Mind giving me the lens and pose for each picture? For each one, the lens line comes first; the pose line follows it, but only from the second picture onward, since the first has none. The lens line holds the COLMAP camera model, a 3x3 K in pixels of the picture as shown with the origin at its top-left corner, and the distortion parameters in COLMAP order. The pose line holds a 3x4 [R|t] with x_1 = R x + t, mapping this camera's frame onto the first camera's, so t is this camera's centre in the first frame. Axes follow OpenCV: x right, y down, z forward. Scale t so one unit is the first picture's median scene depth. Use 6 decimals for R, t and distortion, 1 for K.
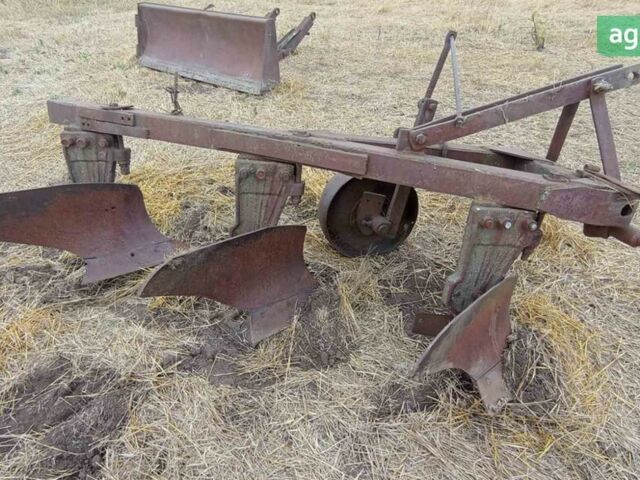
lens RADIAL K [[391.7, 0, 320.0], [0, 391.7, 240.0], [0, 0, 1]] dist [-0.062369, 0.055459]
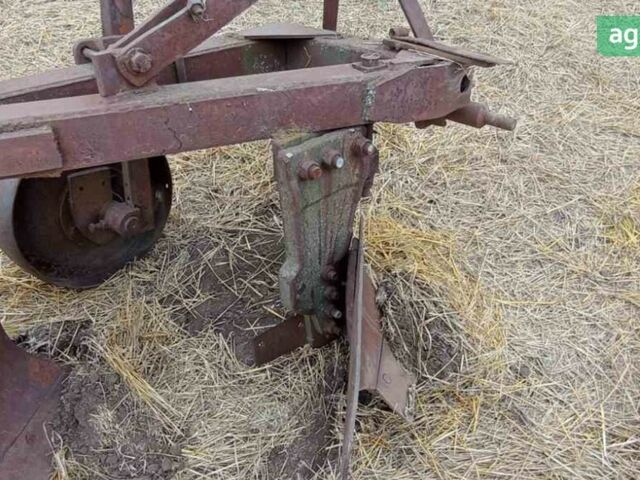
lens RADIAL K [[512.8, 0, 320.0], [0, 512.8, 240.0], [0, 0, 1]] dist [-0.083565, 0.091741]
pose [[0.773232, -0.440684, 0.455970, 0.033628], [0.351116, 0.896306, 0.270837, -0.139708], [-0.528043, -0.049322, 0.847784, 0.284838]]
